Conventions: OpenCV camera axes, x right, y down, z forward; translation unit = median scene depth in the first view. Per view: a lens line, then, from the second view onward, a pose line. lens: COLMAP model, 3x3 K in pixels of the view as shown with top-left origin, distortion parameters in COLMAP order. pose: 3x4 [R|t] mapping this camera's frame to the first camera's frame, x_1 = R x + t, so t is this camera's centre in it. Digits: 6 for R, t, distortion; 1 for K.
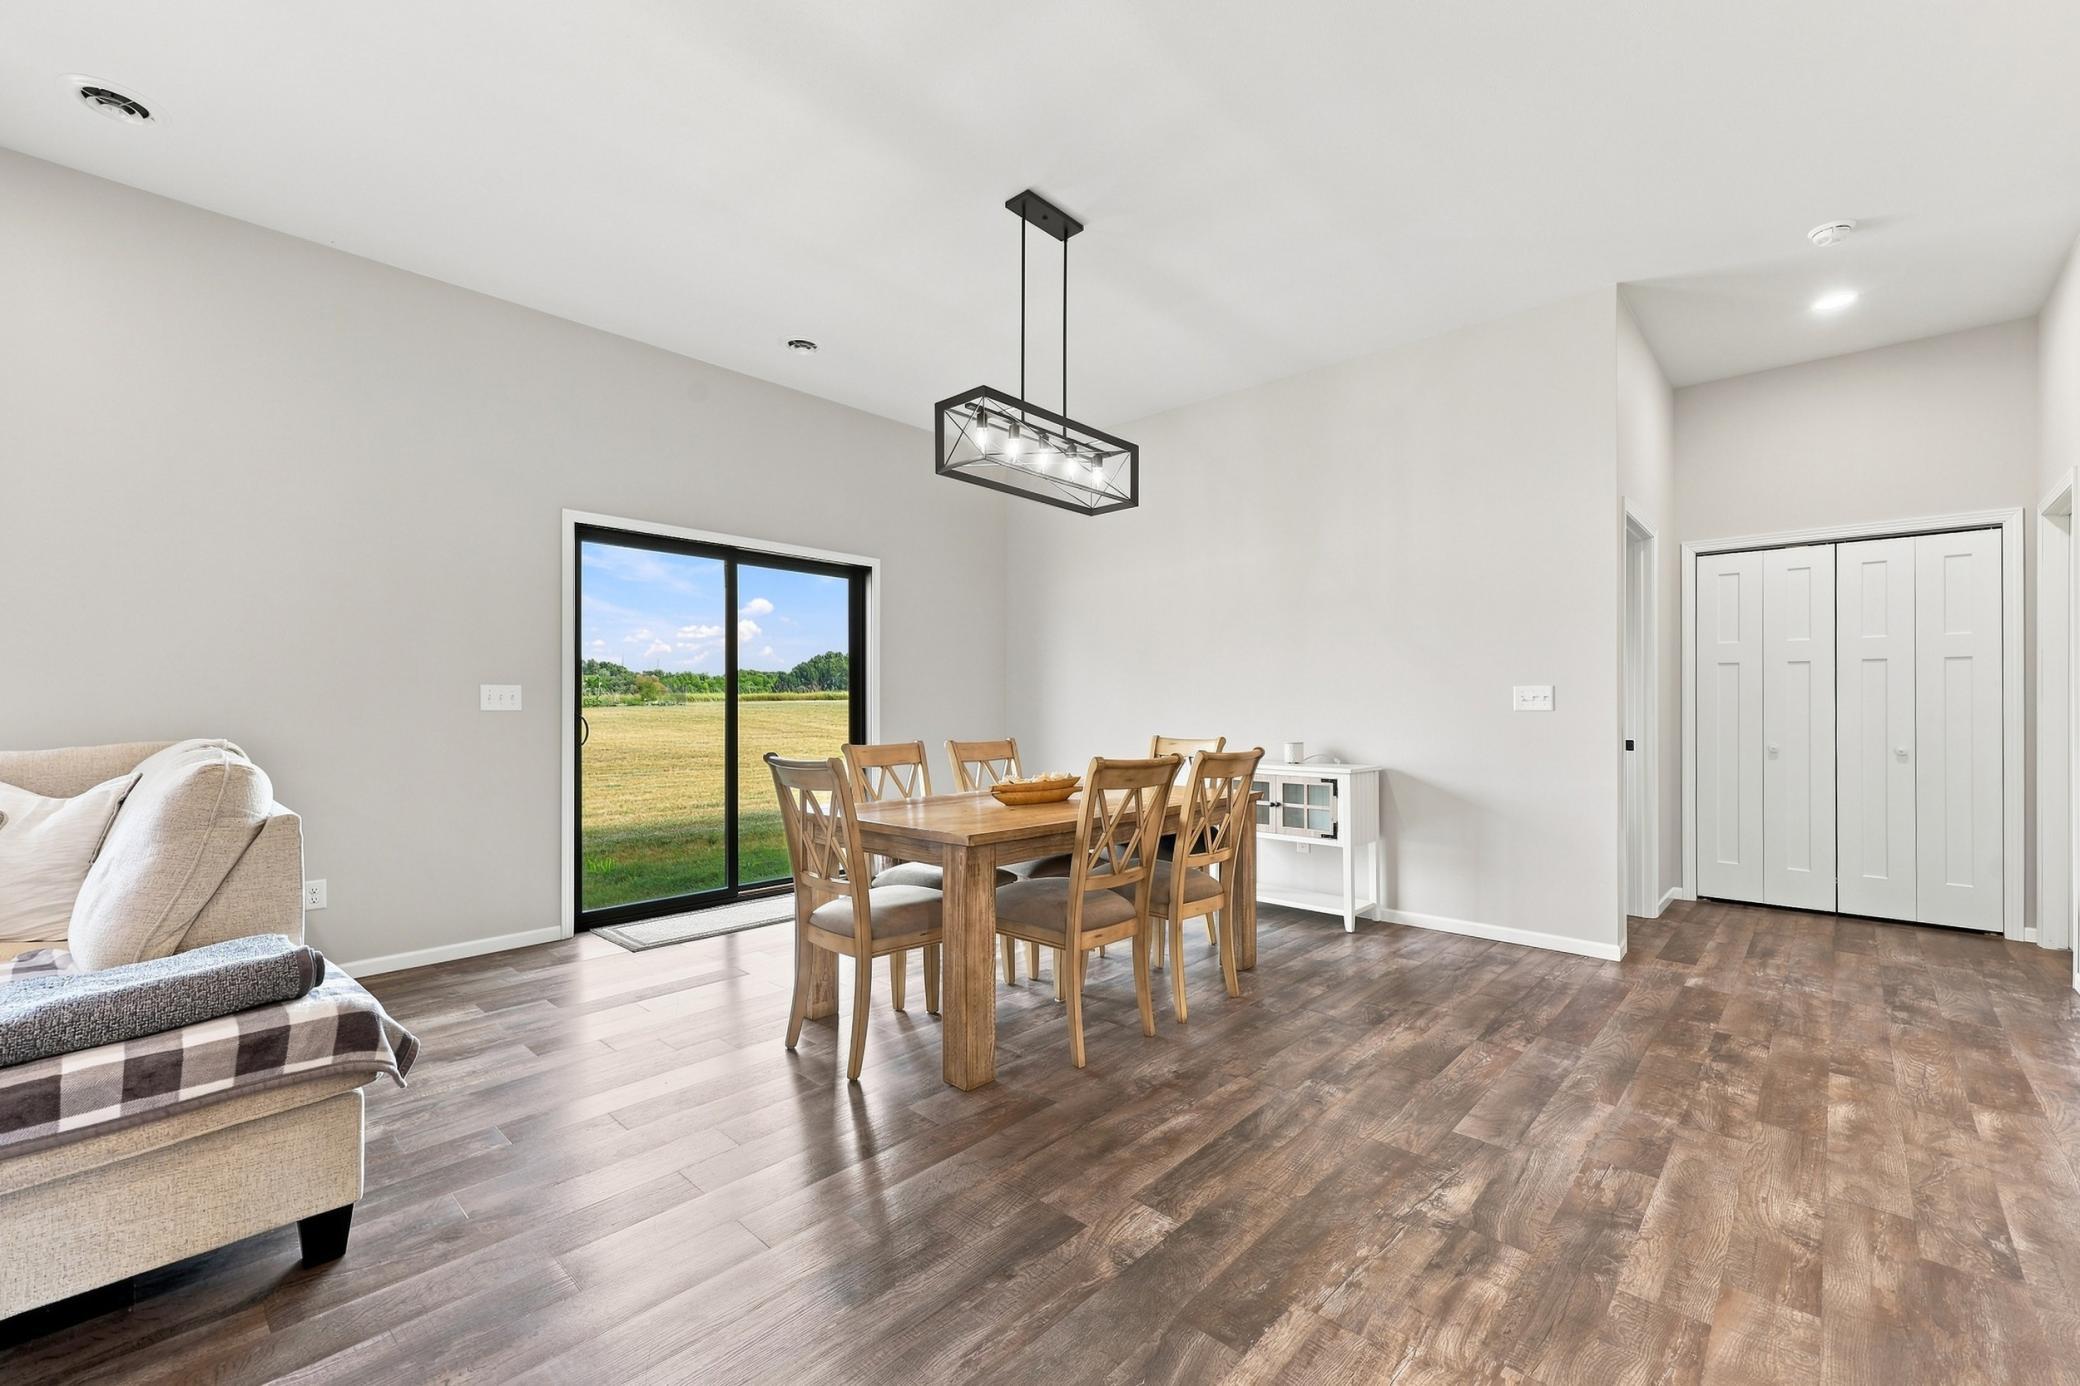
lens RADIAL K [[862.3, 0, 1053.4], [0, 862.3, 702.3], [0, 0, 1]] dist [0.011135, 0.000014]
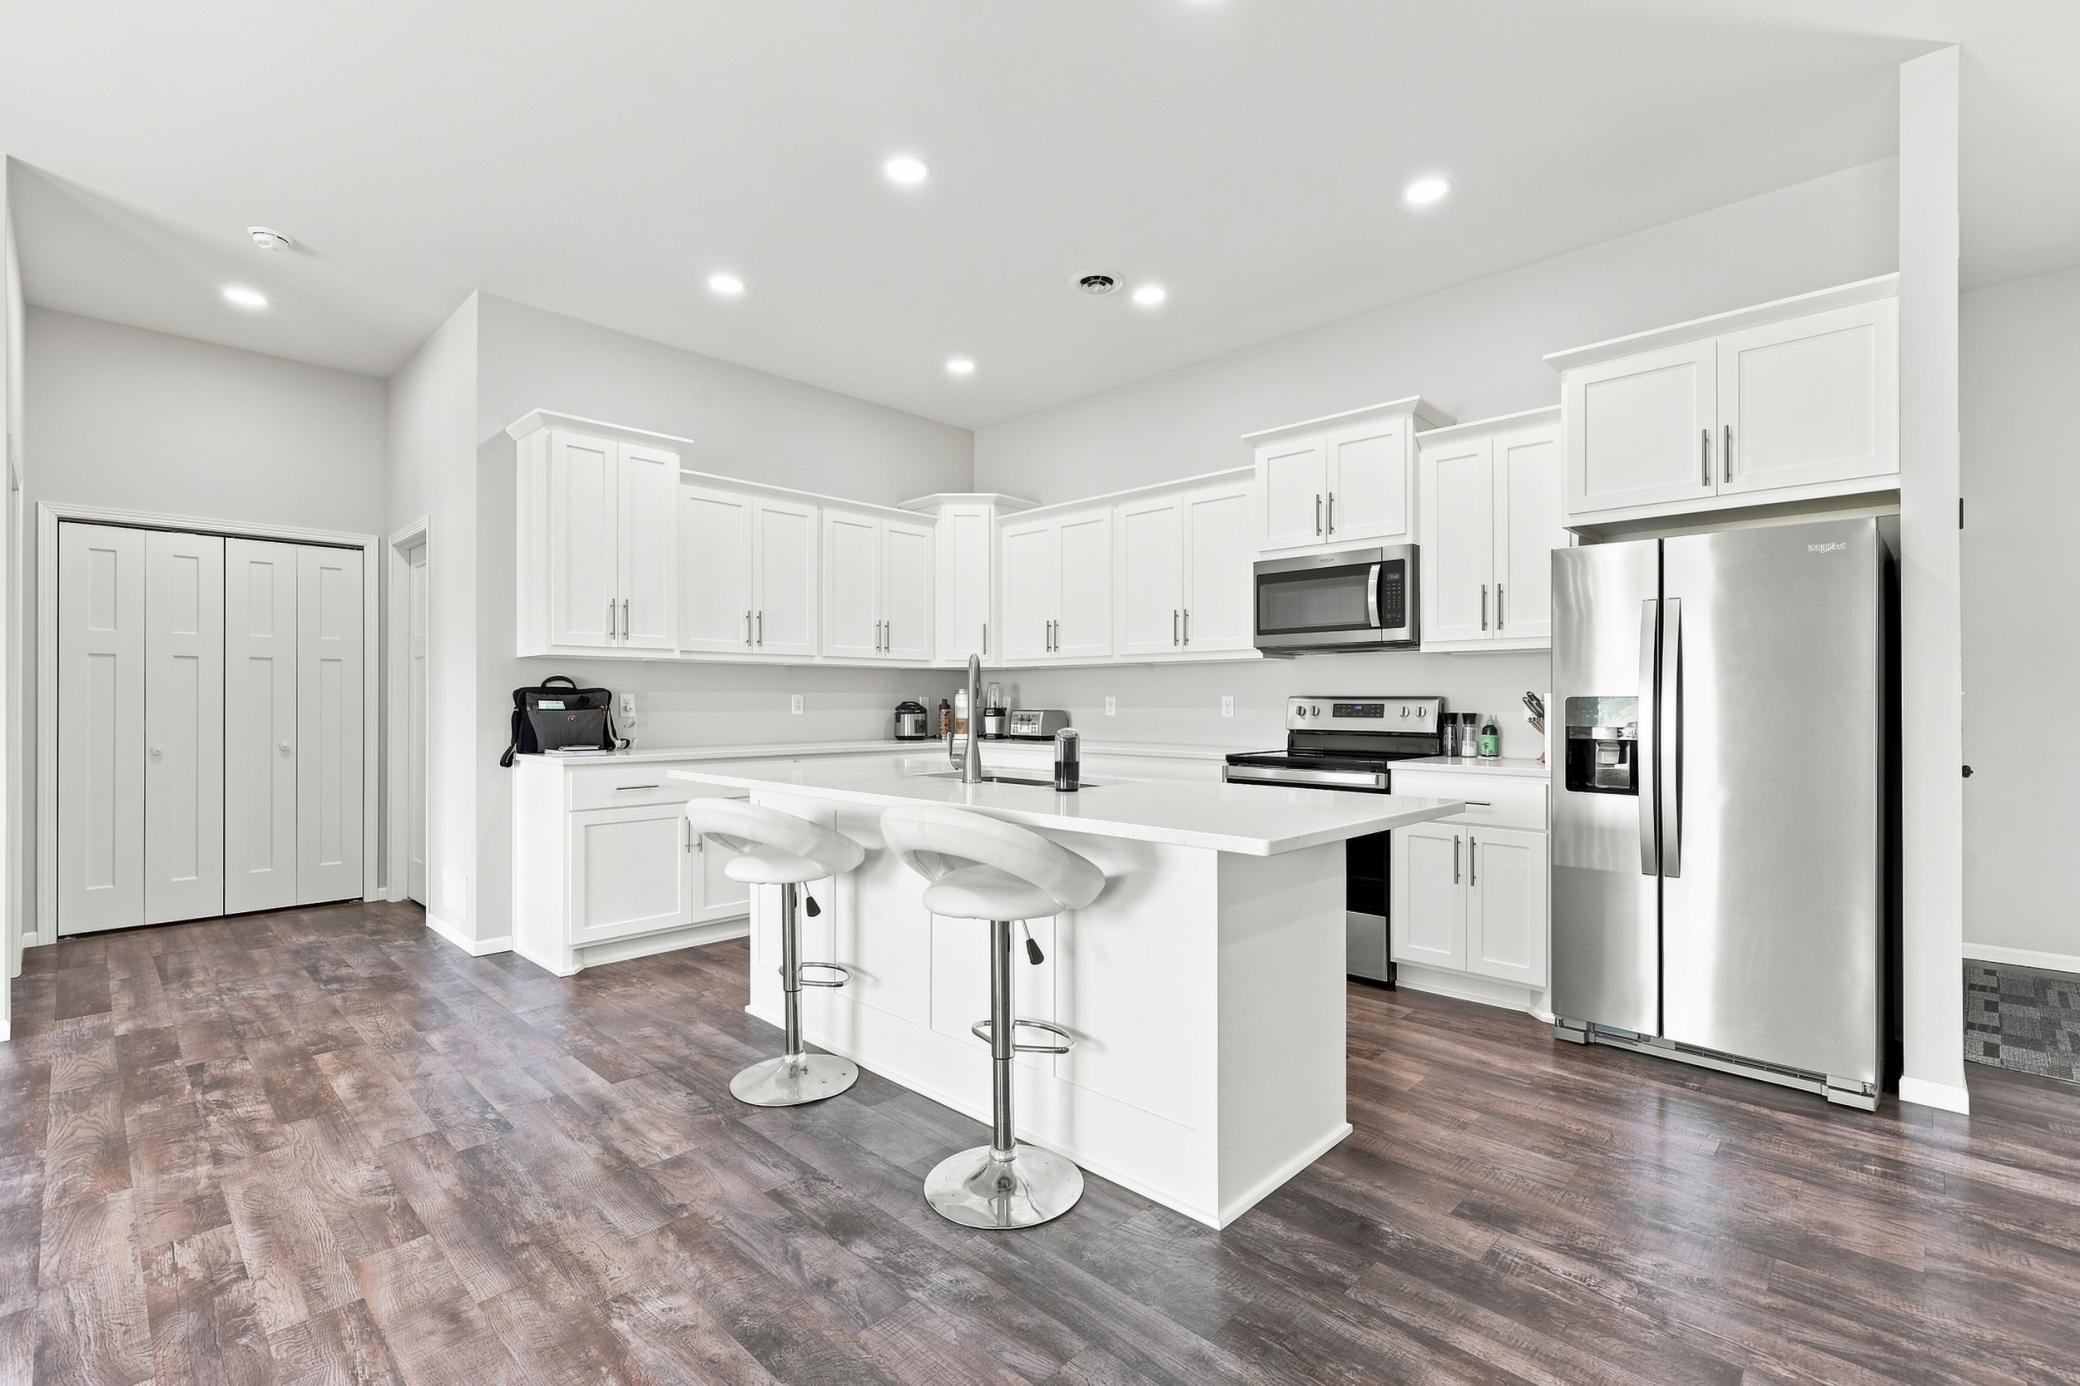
lens RADIAL K [[932.8, 0, 1049.9], [0, 932.8, 701.6], [0, 0, 1]] dist [0.002774, 0.000168]
pose [[0.025314, -0.005471, 0.999665, -0.222998], [-0.005250, 0.999971, 0.005606, -0.015707], [-0.999666, -0.005391, 0.025285, 0.083417]]
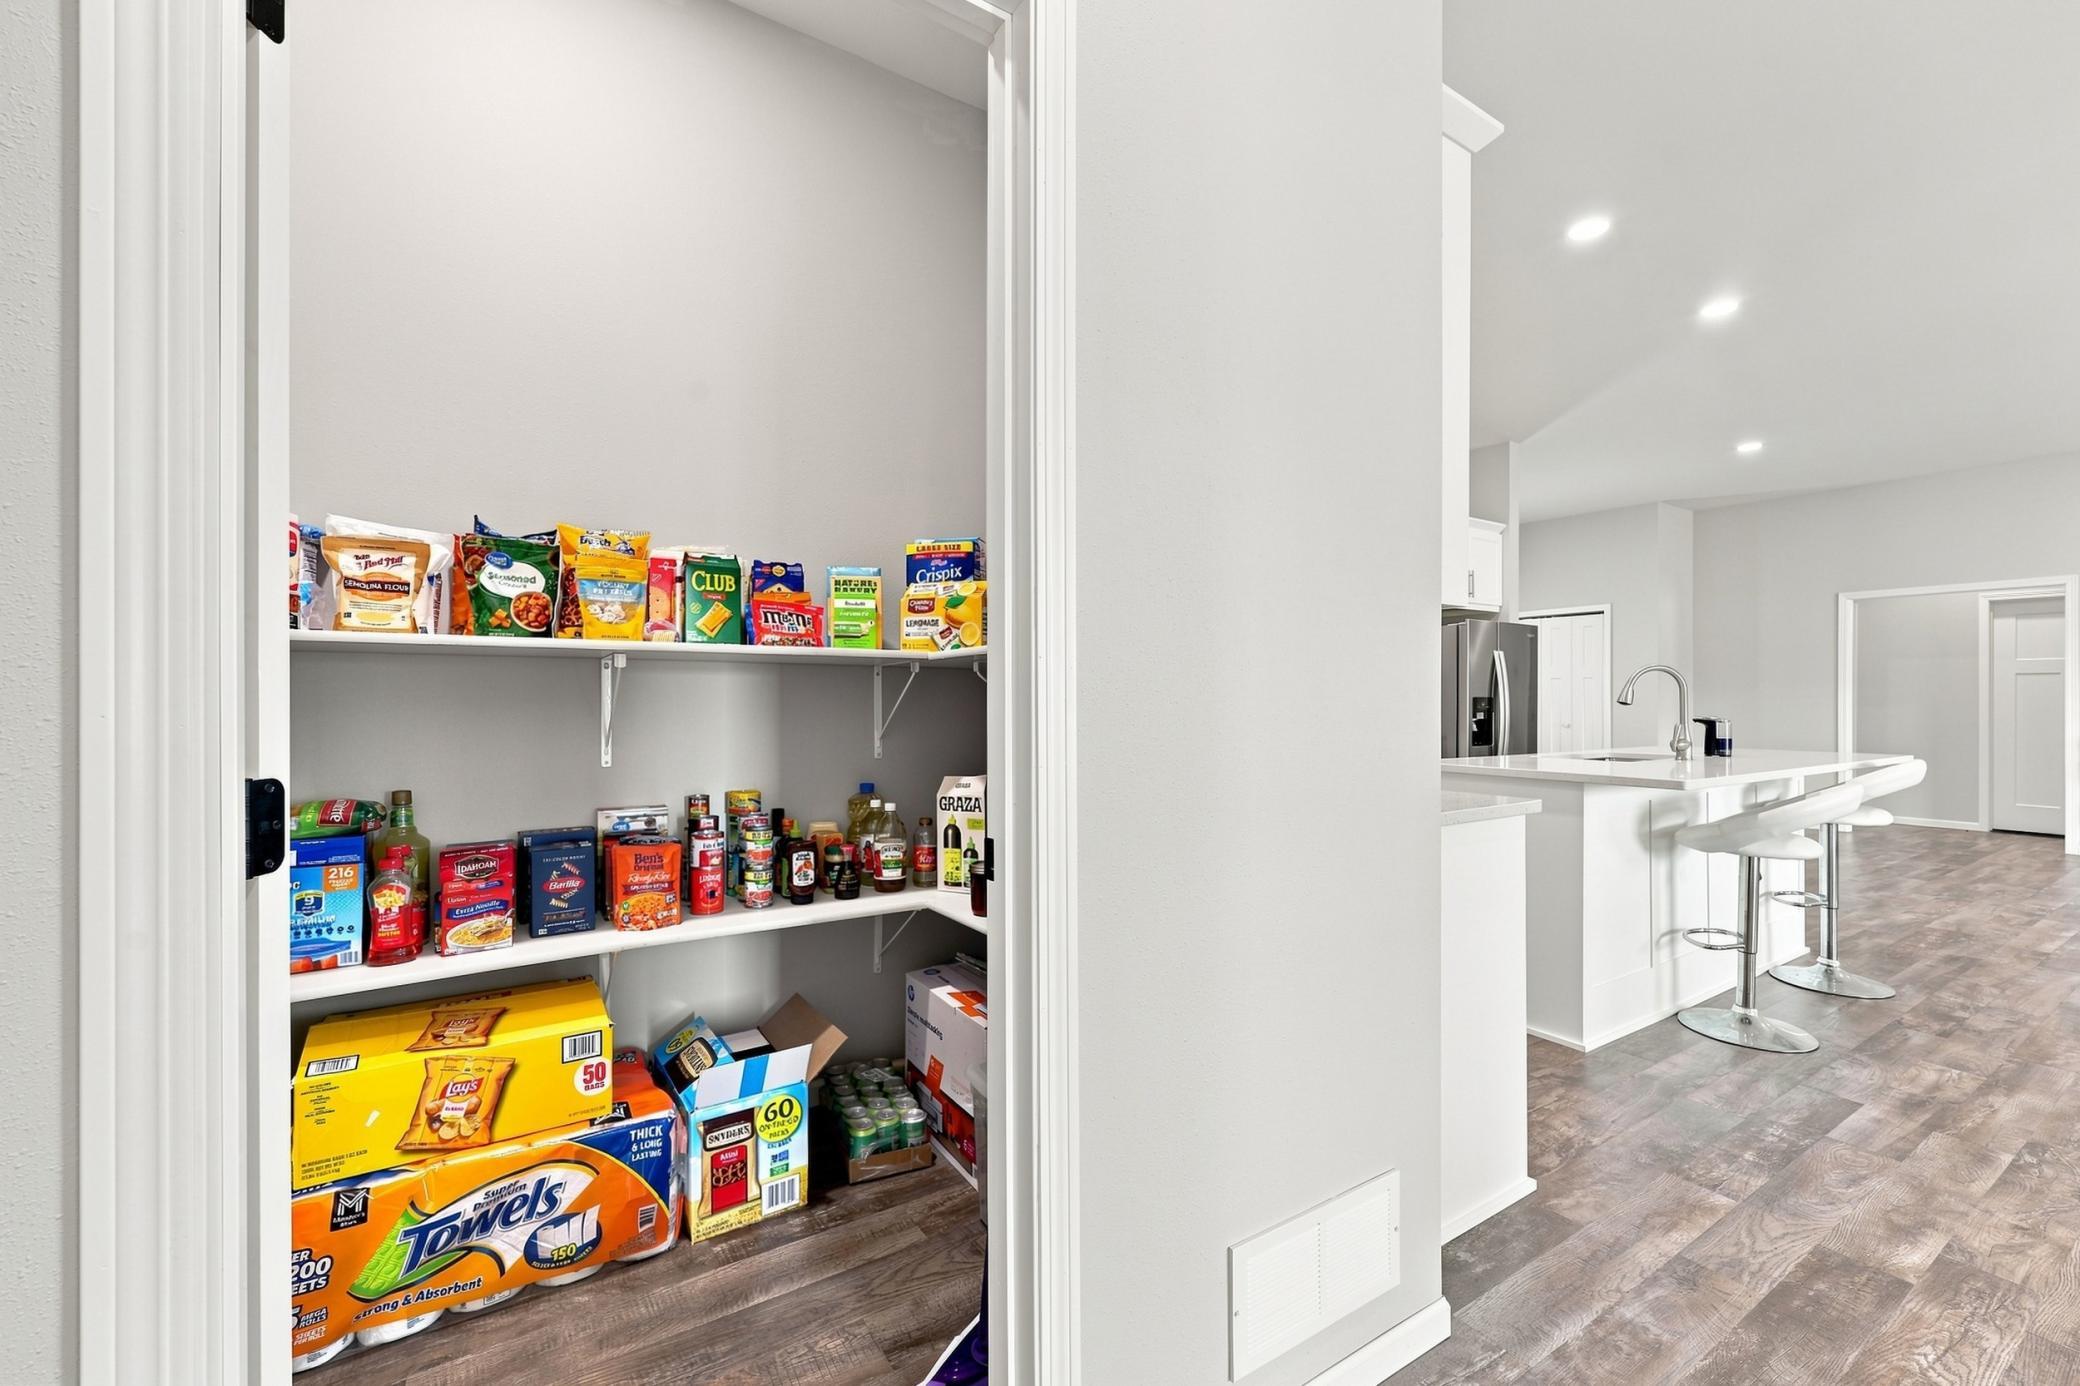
lens RADIAL K [[862.3, 0, 1053.4], [0, 862.3, 702.3], [0, 0, 1]] dist [0.011135, 0.000014]
pose [[-0.970464, -0.007148, 0.241138, 1.474178], [-0.007683, 0.999970, -0.001276, 0.004935], [-0.241122, -0.003091, -0.970490, 1.754738]]
